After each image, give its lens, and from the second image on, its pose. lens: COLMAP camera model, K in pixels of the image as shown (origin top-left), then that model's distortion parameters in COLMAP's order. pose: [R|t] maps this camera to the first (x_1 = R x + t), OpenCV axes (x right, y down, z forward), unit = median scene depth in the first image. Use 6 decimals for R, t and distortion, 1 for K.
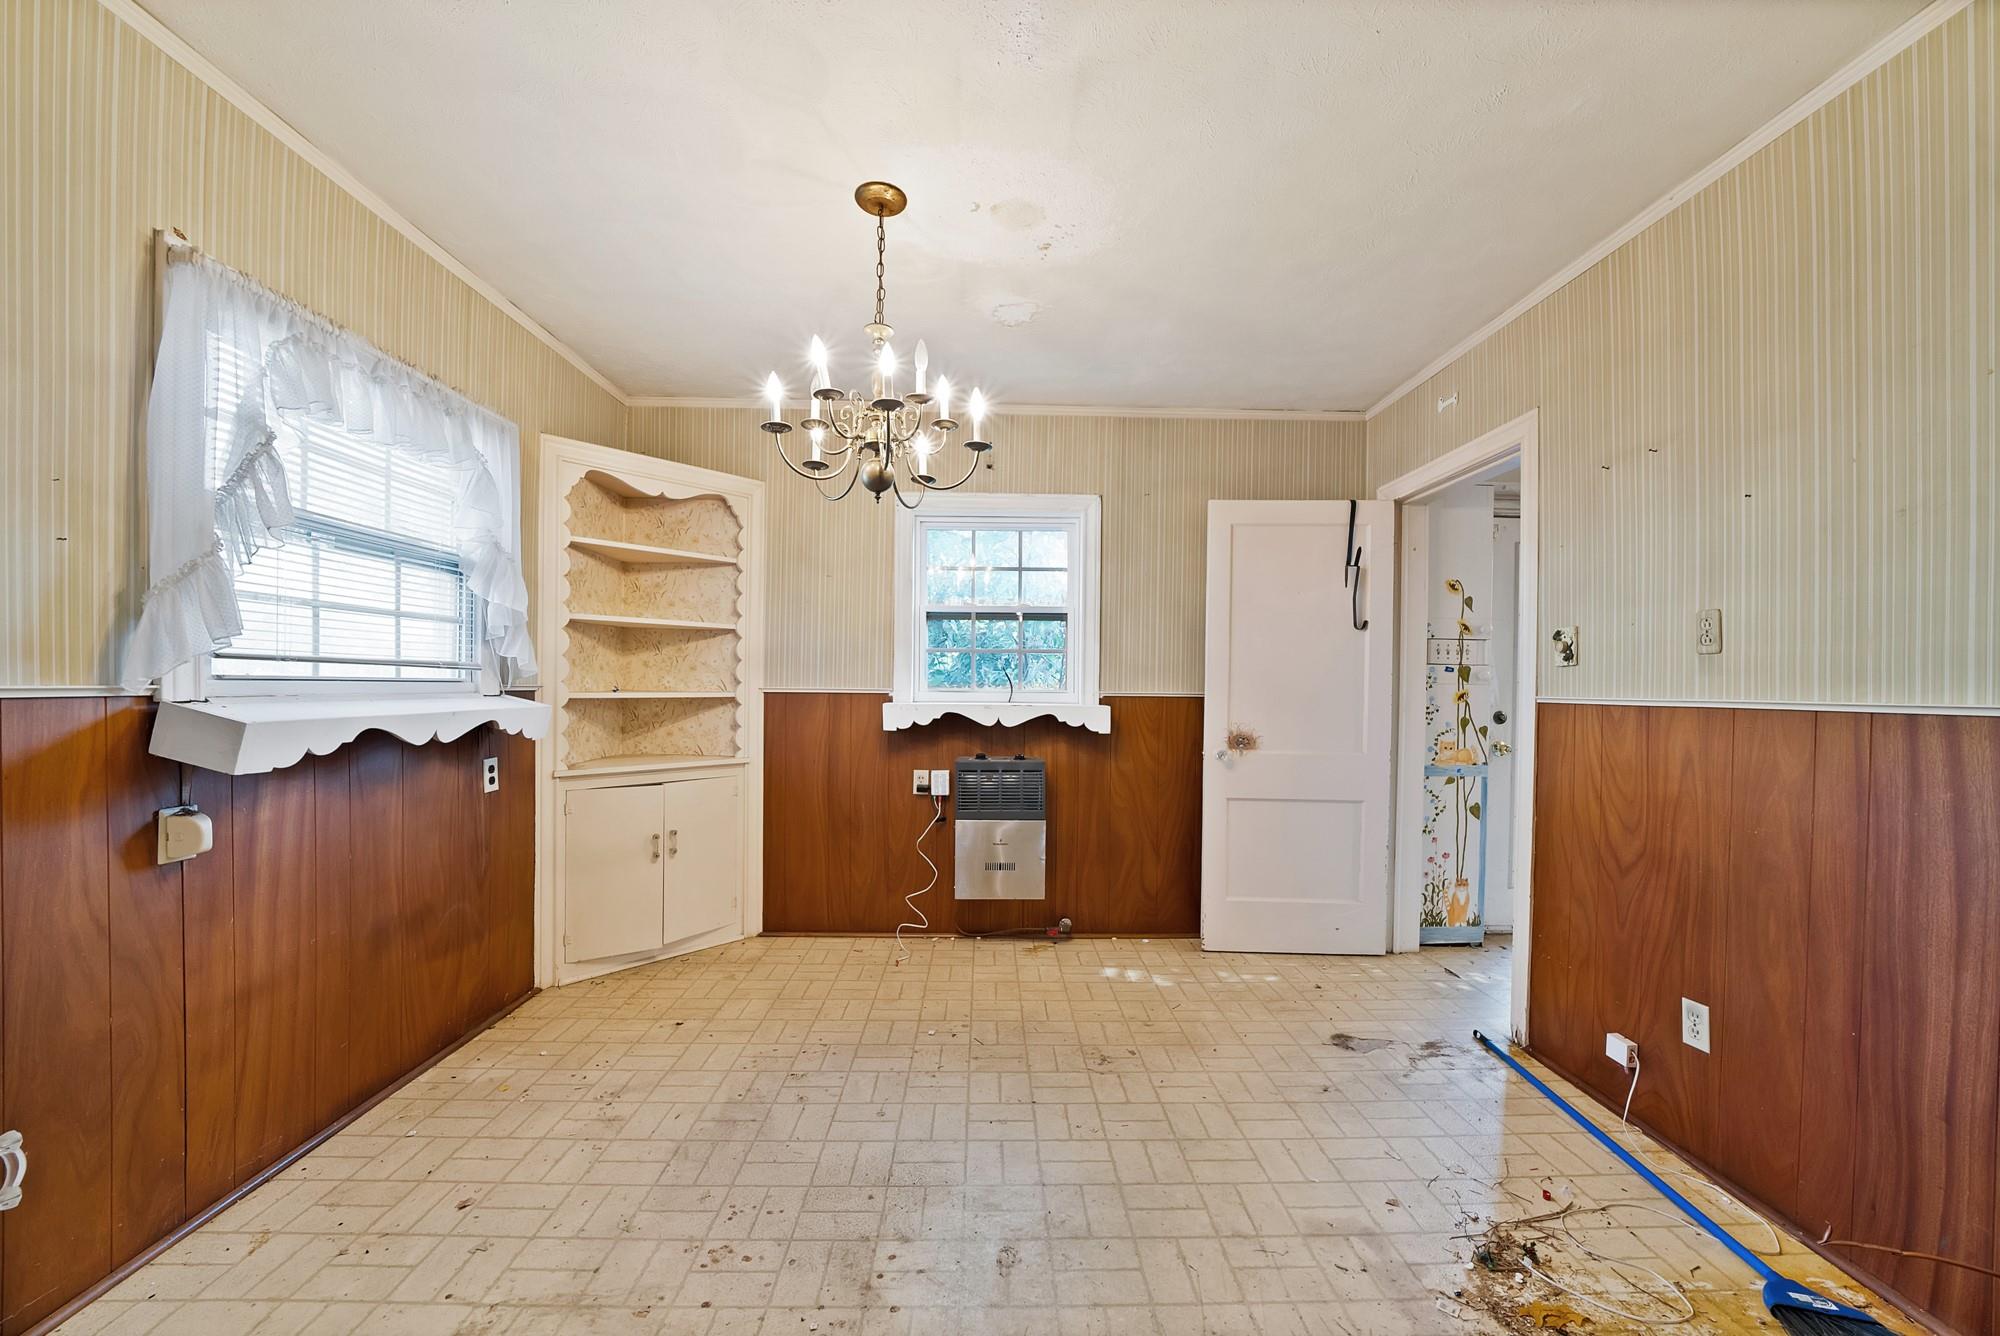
lens RADIAL K [[730.0, 0, 997.4], [0, 730.0, 688.8], [0, 0, 1]] dist [-0.024833, 0.000254]
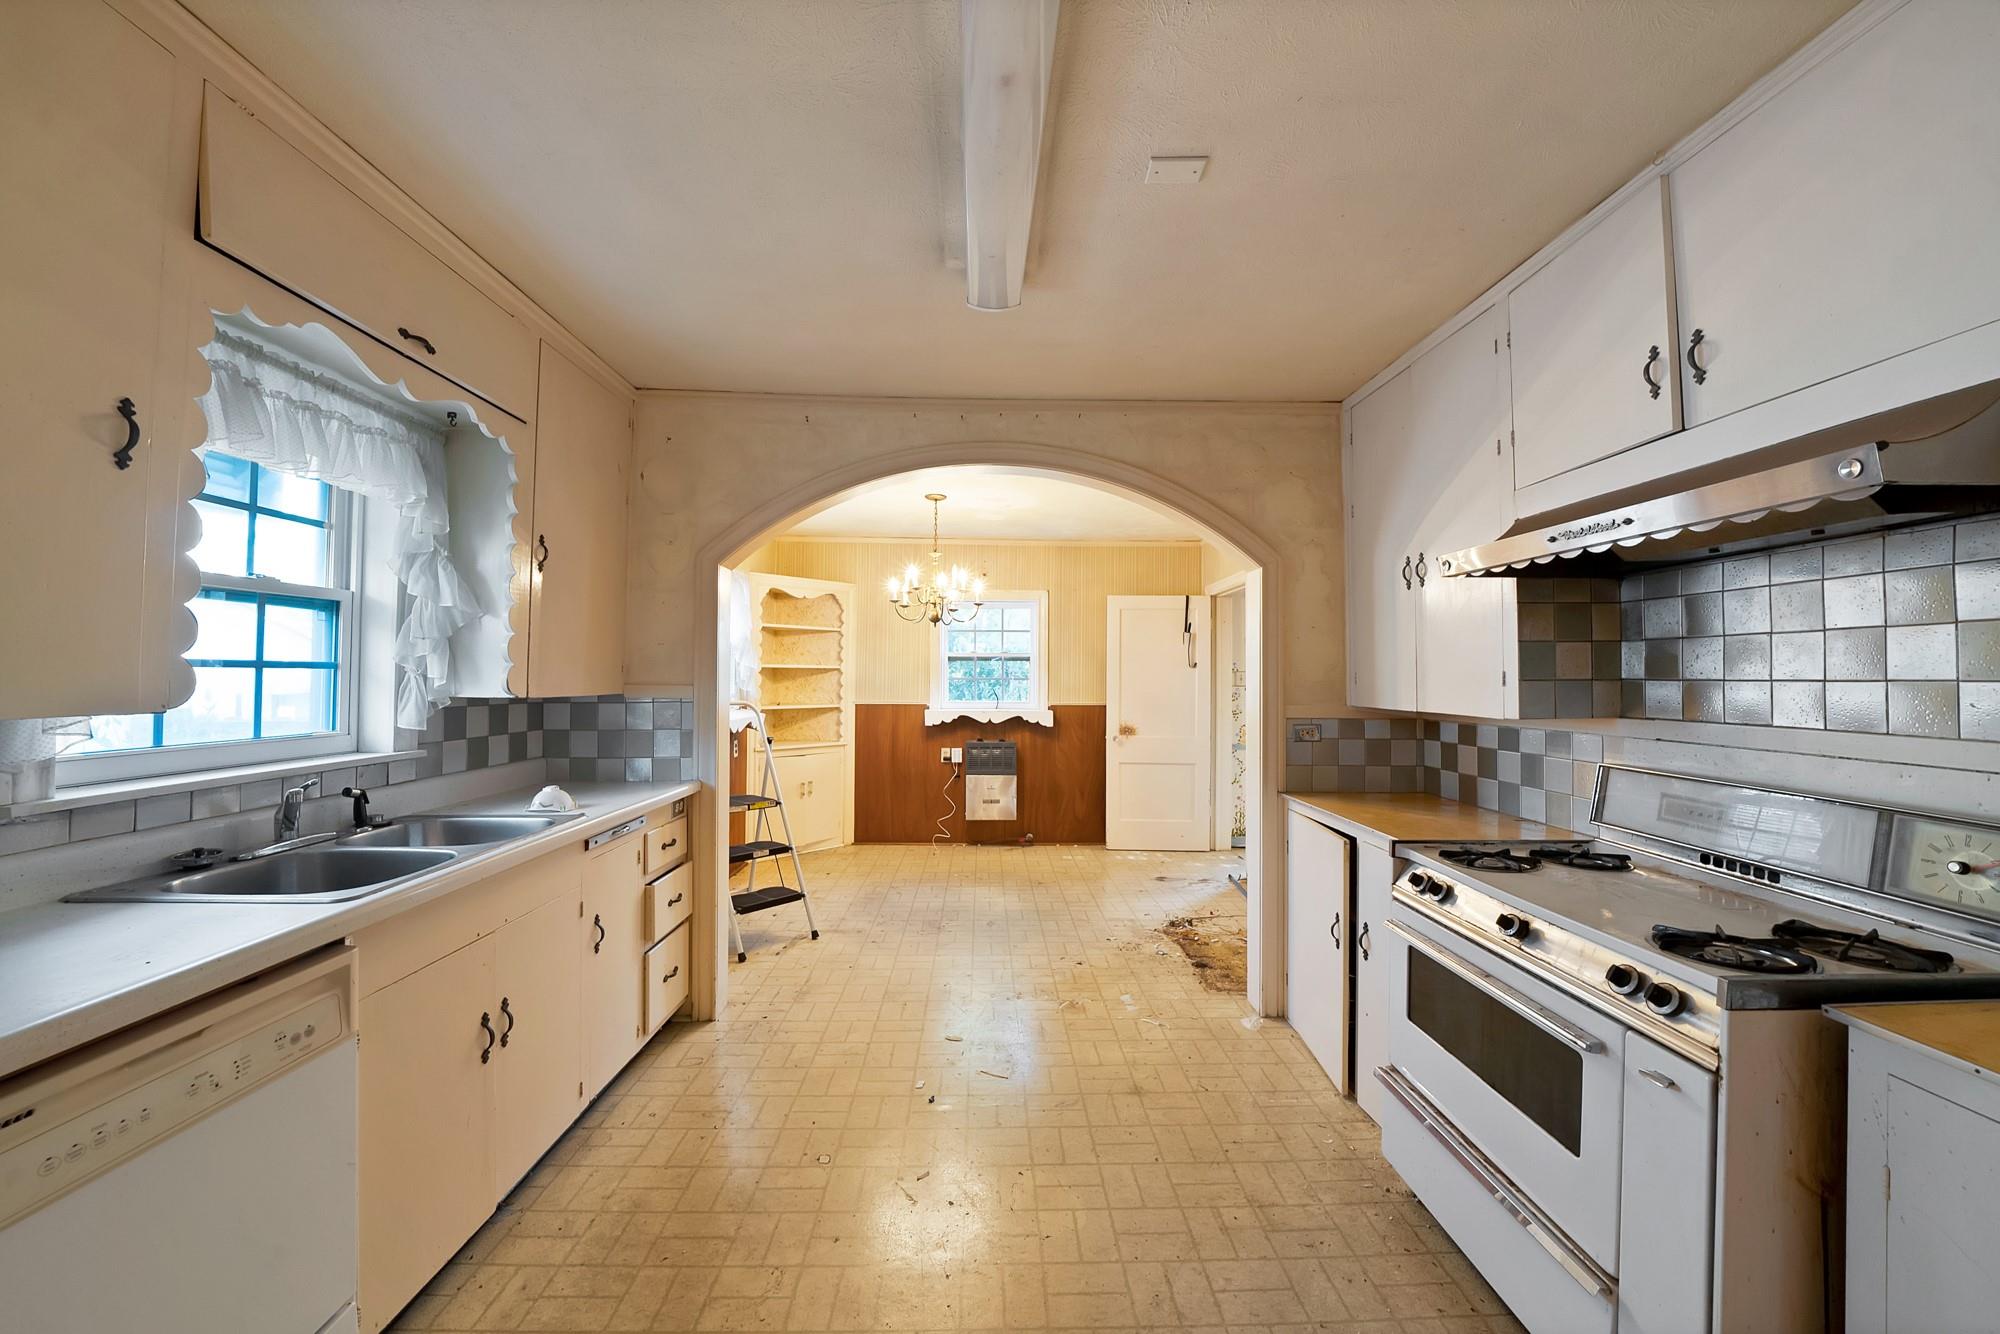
lens RADIAL K [[733.3, 0, 1000.0], [0, 733.3, 667.0], [0, 0, 1]] dist [-0.030316, 0.003136]
pose [[0.999969, -0.006197, 0.004930, 0.018927], [0.006314, 0.999690, -0.024093, -0.043060], [-0.004779, 0.024124, 0.999698, -0.819922]]
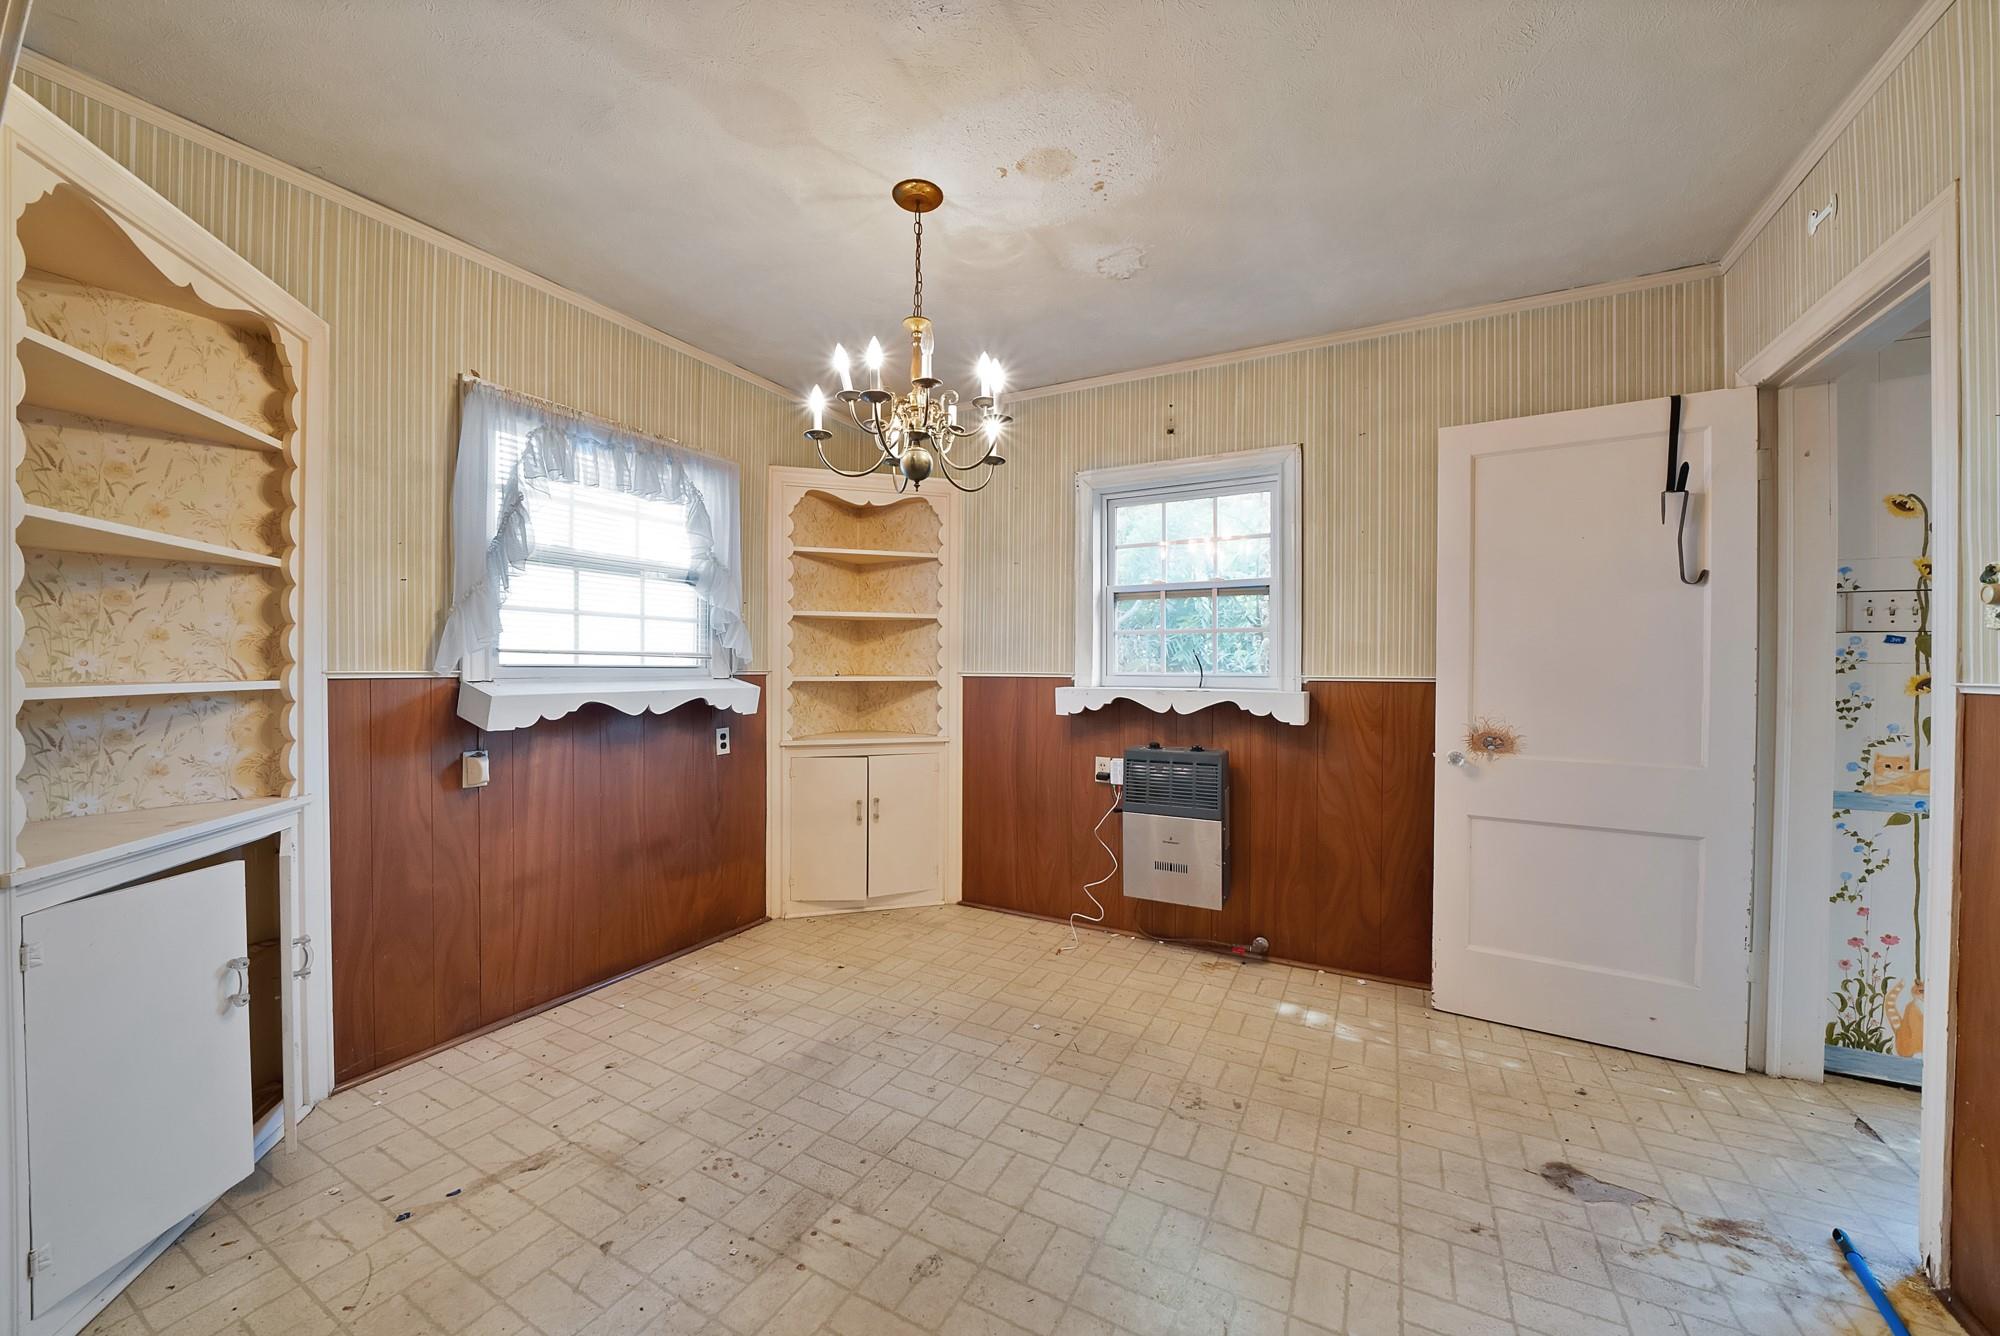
lens RADIAL K [[727.5, 0, 990.6], [0, 727.5, 670.2], [0, 0, 1]] dist [-0.027761, 0.002822]
pose [[0.867753, -0.004150, -0.496978, 0.267091], [0.001360, 0.999981, -0.005977, 0.002112], [0.496994, 0.004511, 0.867742, 0.101336]]
